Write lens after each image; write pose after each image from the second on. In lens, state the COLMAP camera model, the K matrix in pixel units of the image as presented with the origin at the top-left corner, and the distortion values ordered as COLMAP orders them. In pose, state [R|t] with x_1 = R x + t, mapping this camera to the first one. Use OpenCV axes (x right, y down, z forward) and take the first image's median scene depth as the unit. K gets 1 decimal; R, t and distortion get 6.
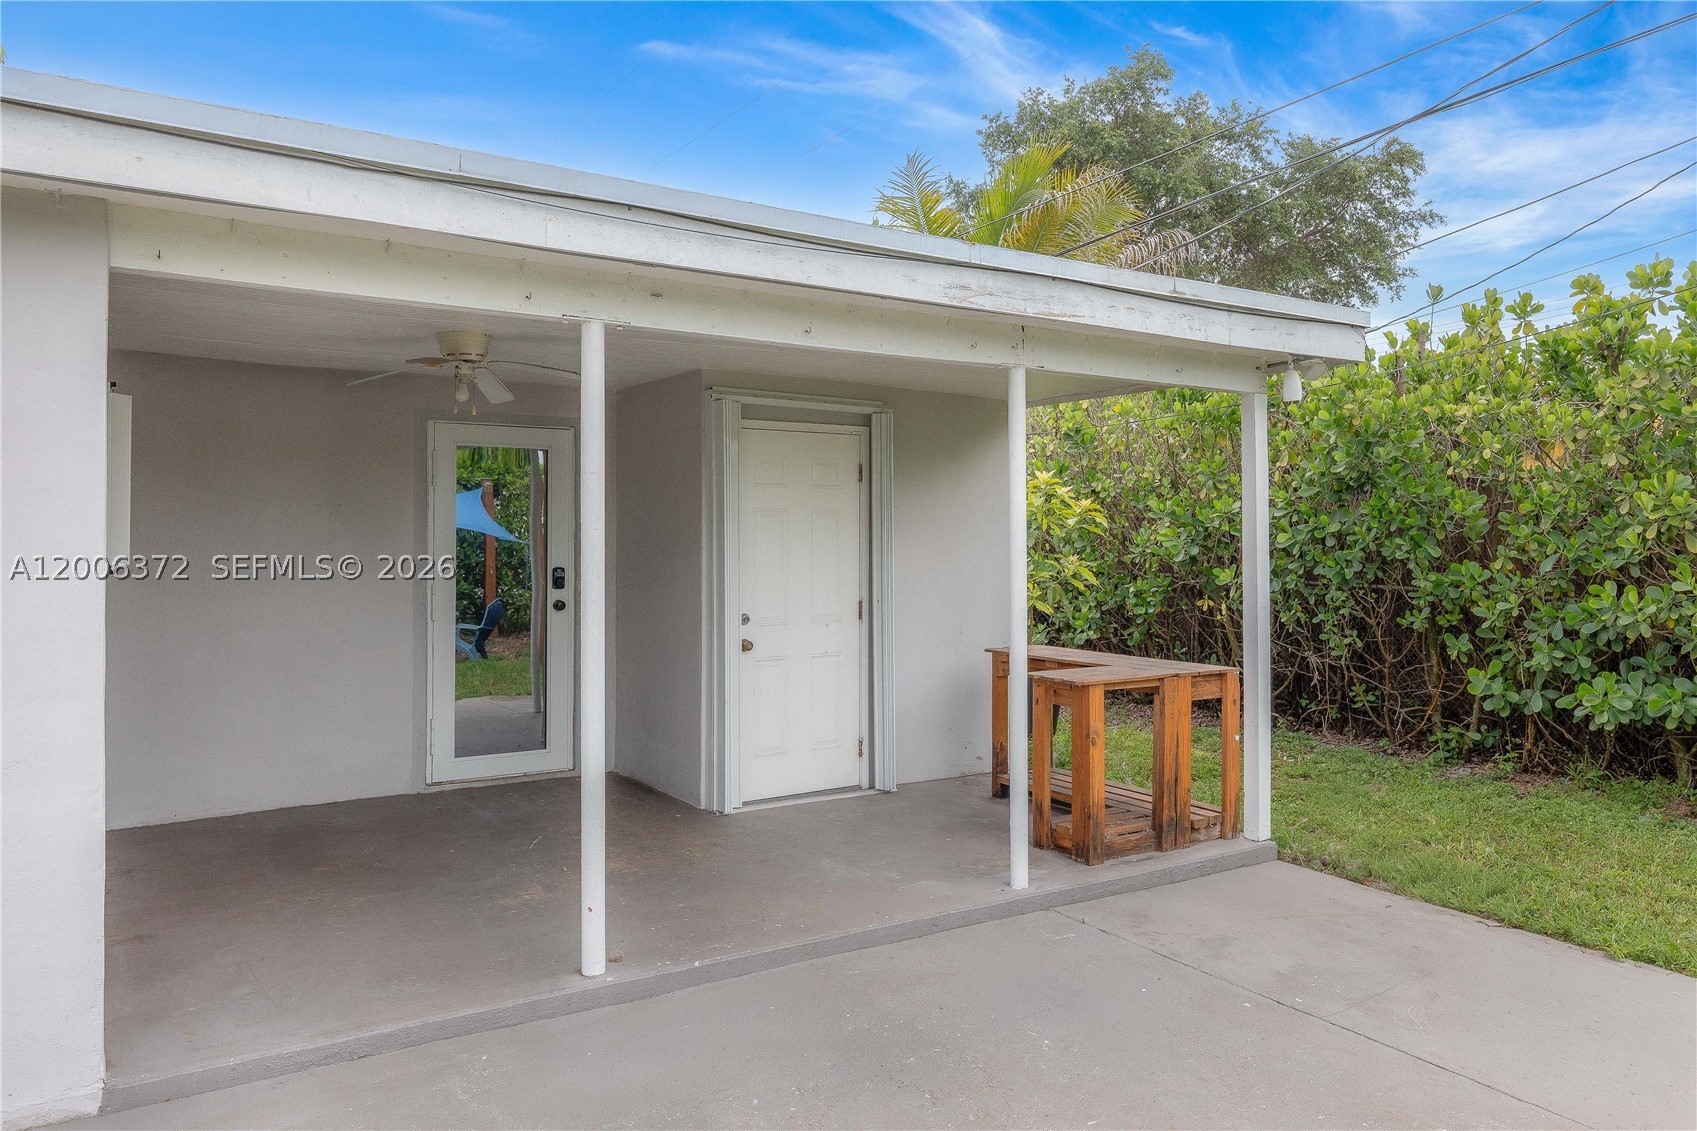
lens RADIAL K [[1114.5, 0, 853.3], [0, 1114.5, 540.6], [0, 0, 1]] dist [0.044526, 0.001509]
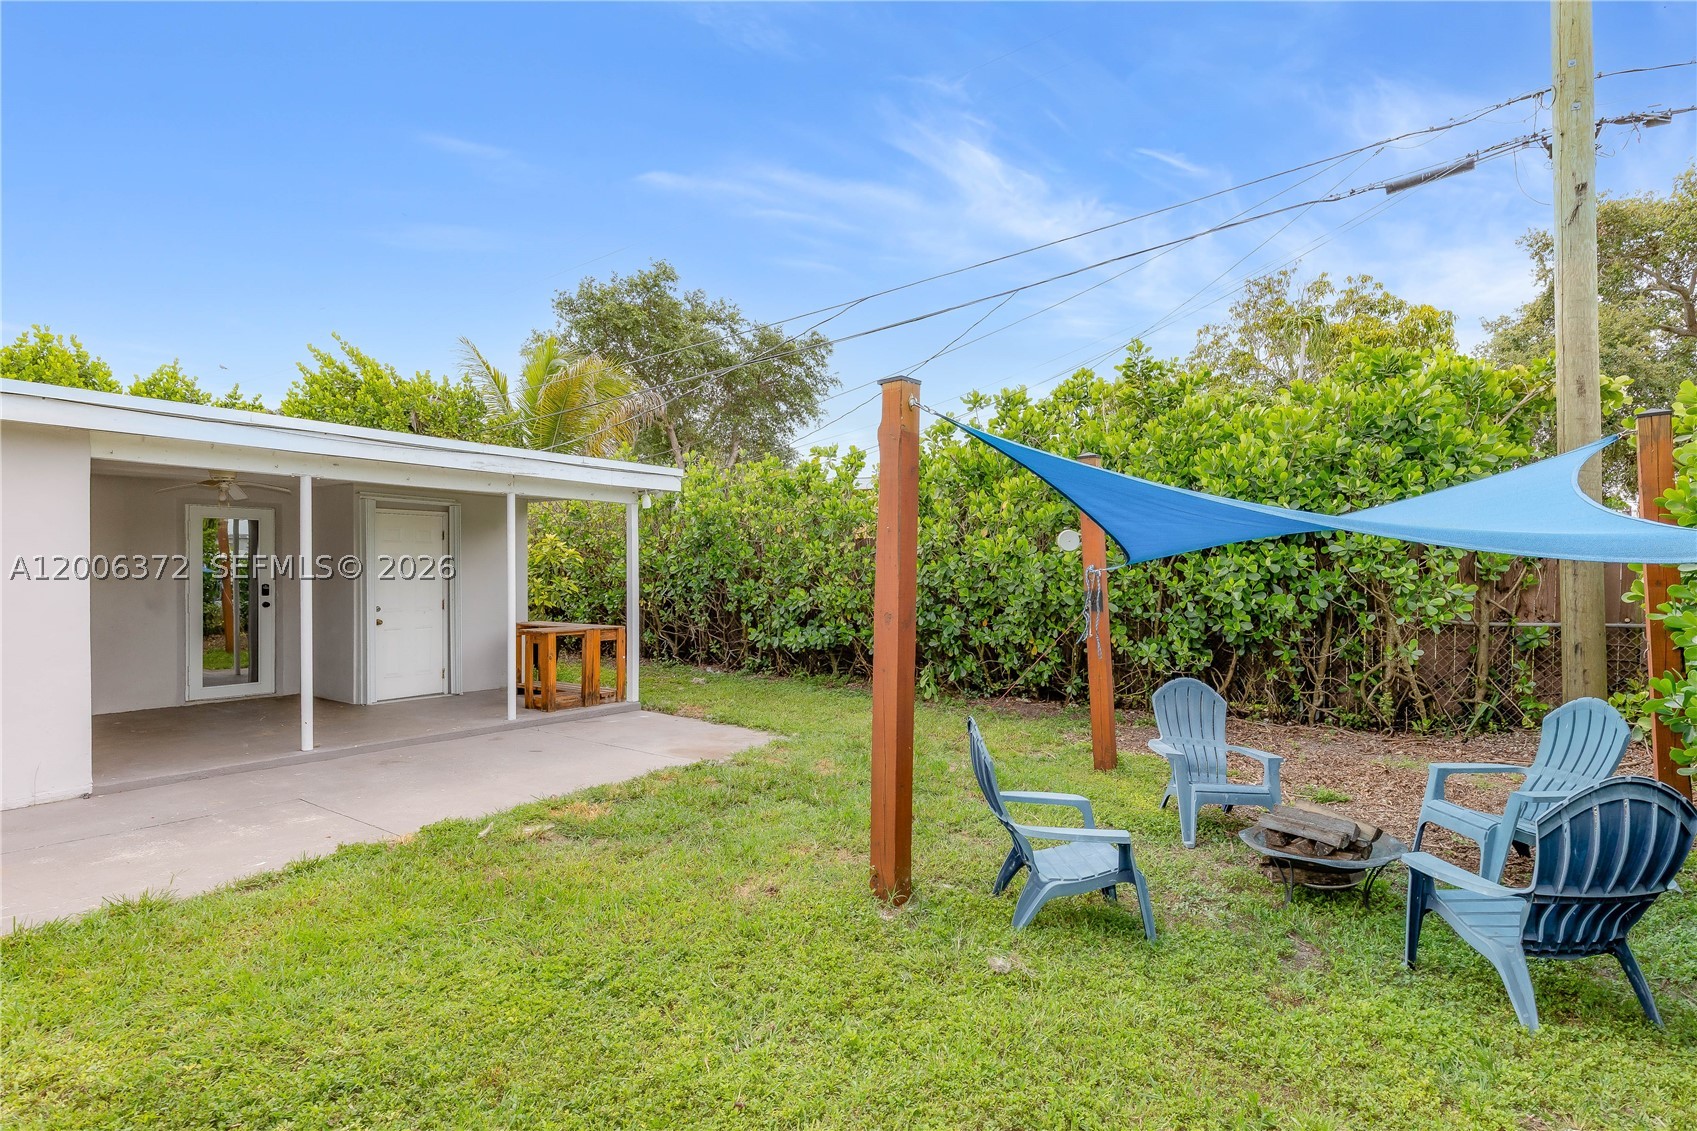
lens RADIAL K [[891.5, 0, 838.5], [0, 891.5, 575.0], [0, 0, 1]] dist [-0.003881, -0.000958]
pose [[0.929062, -0.001616, 0.369920, 0.073517], [0.001136, 0.999998, 0.001516, 0.008064], [-0.369922, -0.000988, 0.929062, -0.729589]]
